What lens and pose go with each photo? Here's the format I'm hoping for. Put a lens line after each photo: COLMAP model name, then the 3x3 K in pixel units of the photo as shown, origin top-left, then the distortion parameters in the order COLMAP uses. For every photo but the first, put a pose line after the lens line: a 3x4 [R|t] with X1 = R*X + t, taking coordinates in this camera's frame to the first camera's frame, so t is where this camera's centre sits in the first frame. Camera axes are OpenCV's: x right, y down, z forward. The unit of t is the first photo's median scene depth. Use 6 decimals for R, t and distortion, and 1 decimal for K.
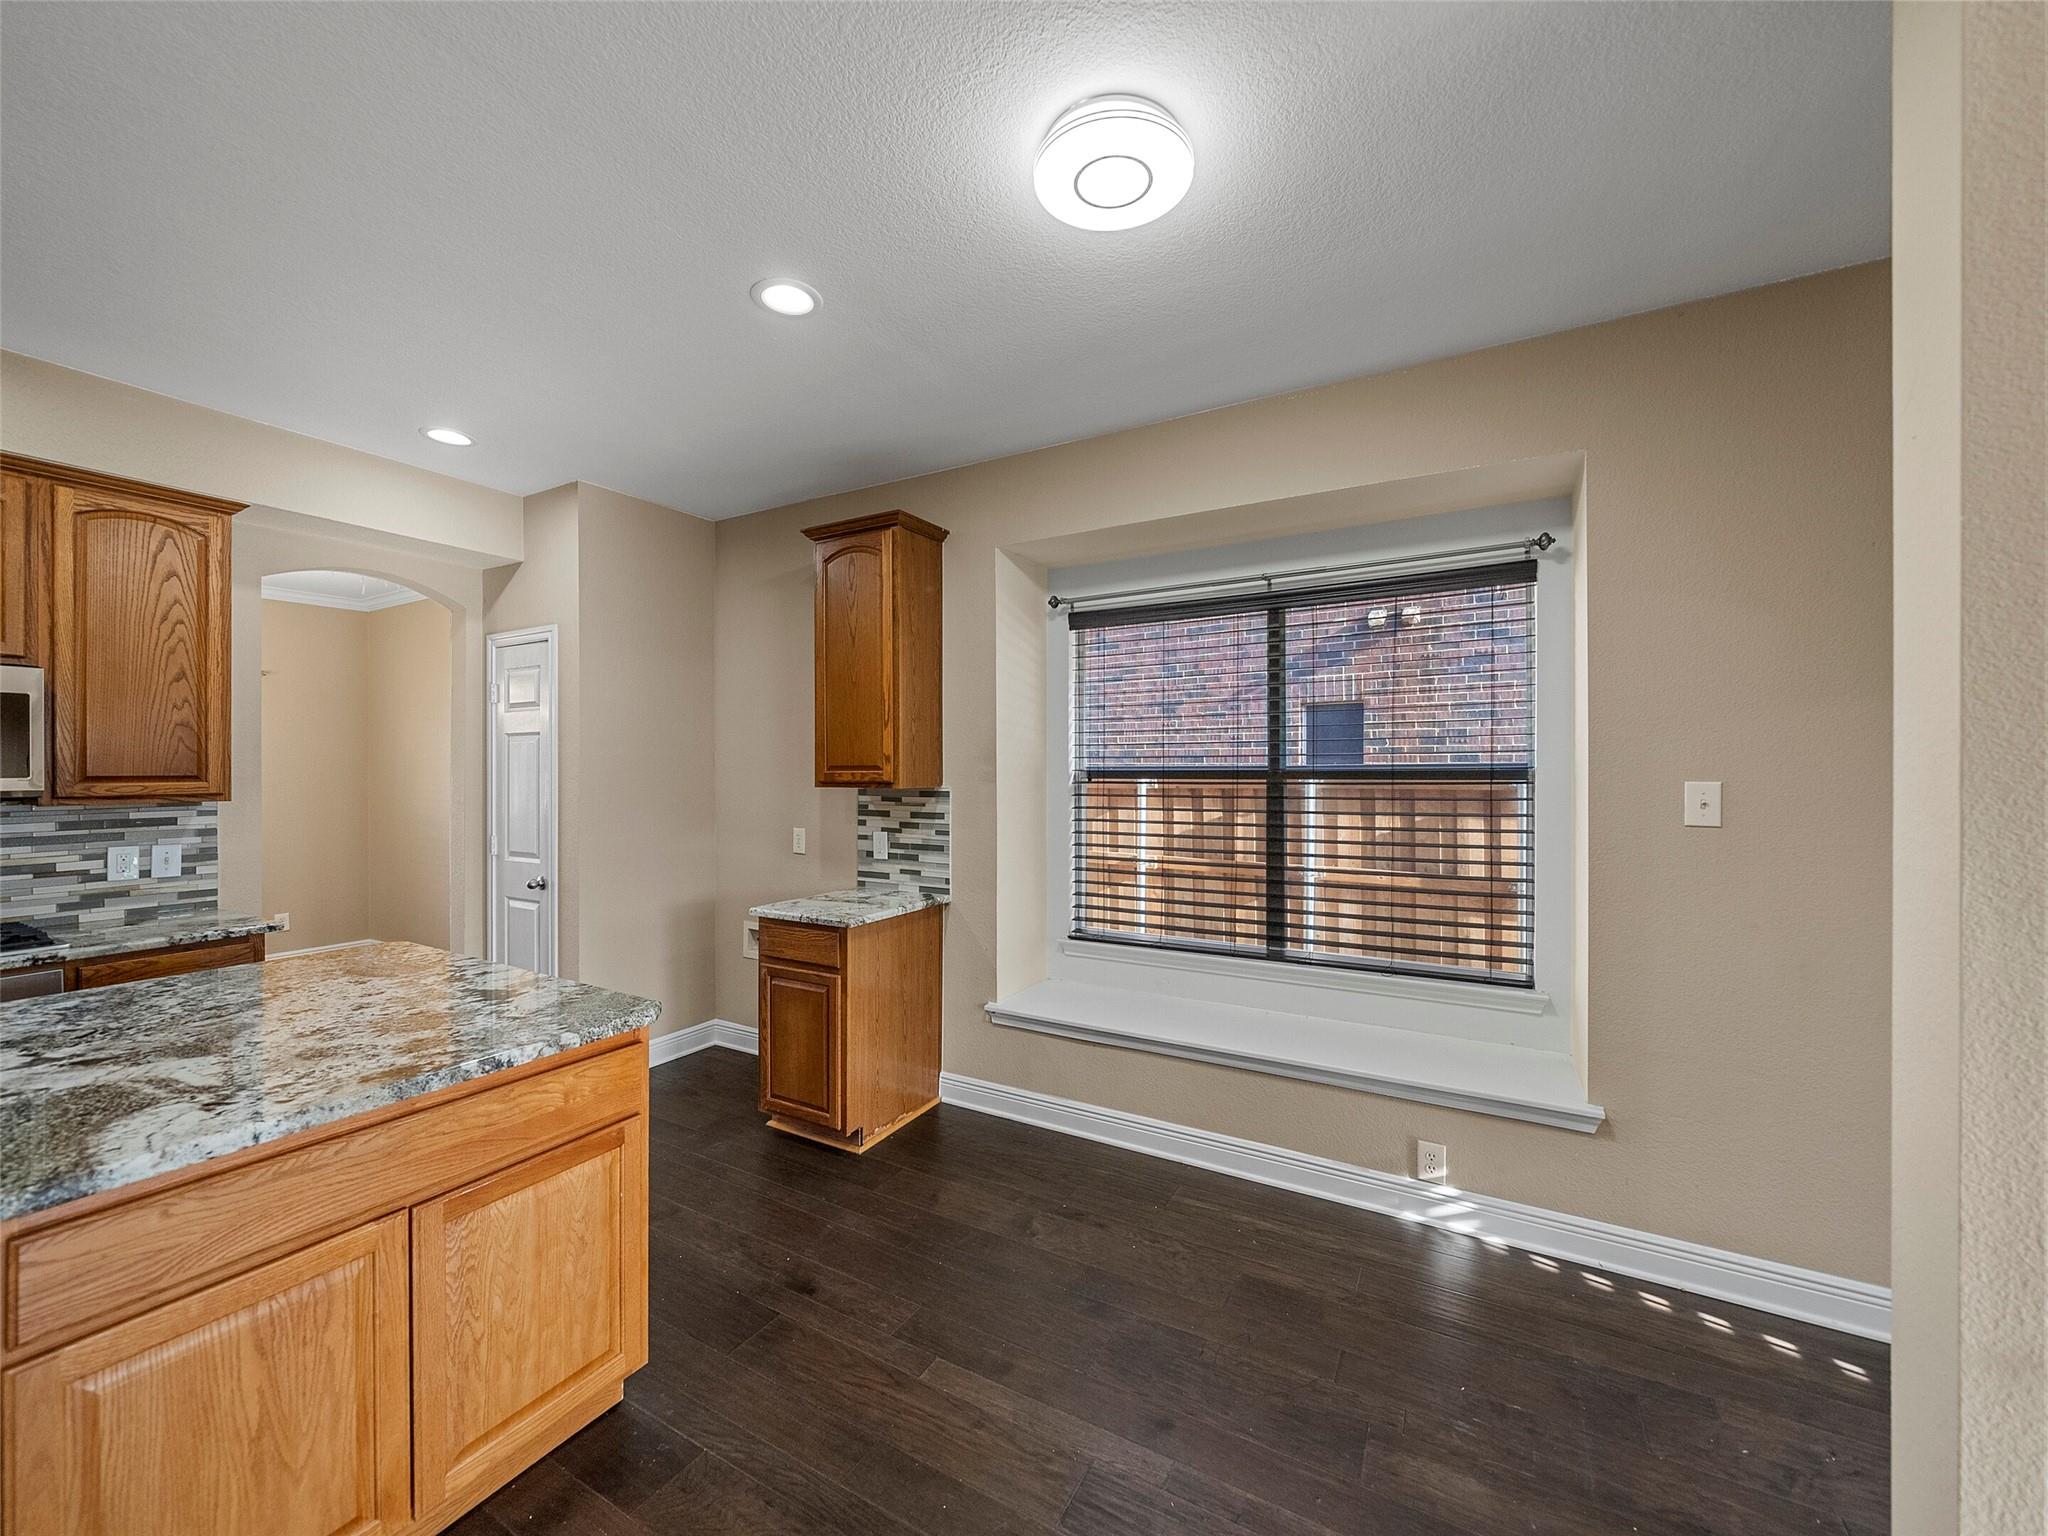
lens RADIAL K [[798.5, 0, 1022.9], [0, 798.5, 766.9], [0, 0, 1]] dist [0.001549, 0.000274]
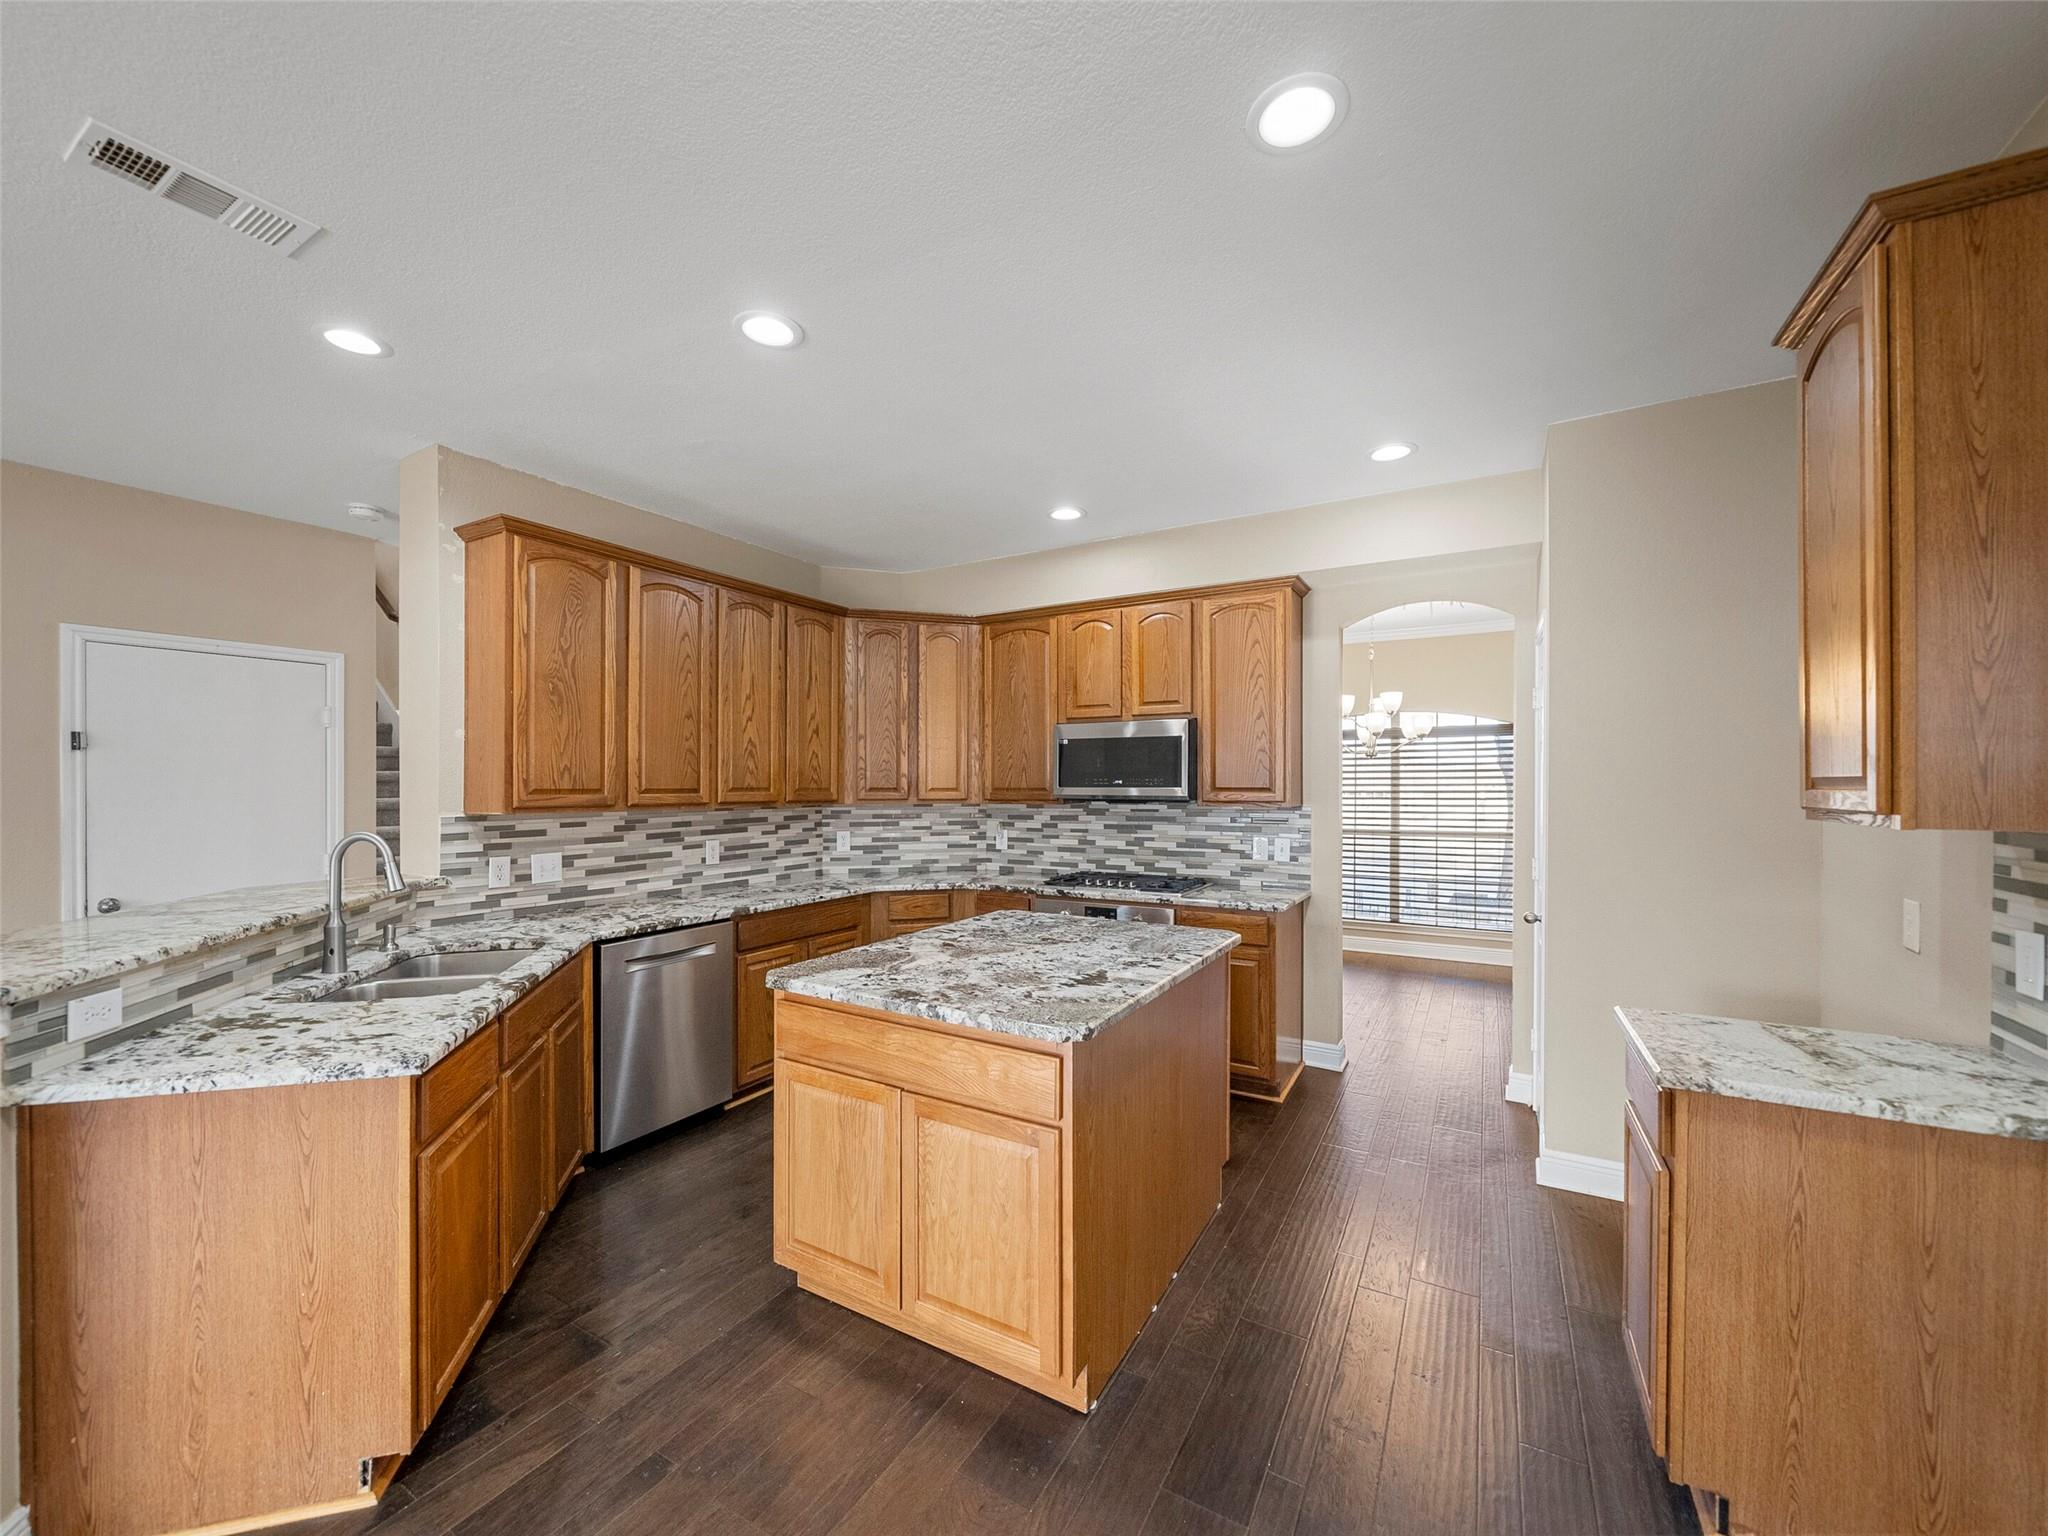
lens RADIAL K [[798.5, 0, 1019.6], [0, 798.5, 784.4], [0, 0, 1]] dist [0.001549, 0.000274]
pose [[-0.004914, 0.003187, -0.999983, 0.483123], [0.000775, 0.999995, 0.003183, 0.001229], [0.999988, -0.000759, -0.004917, 0.897147]]
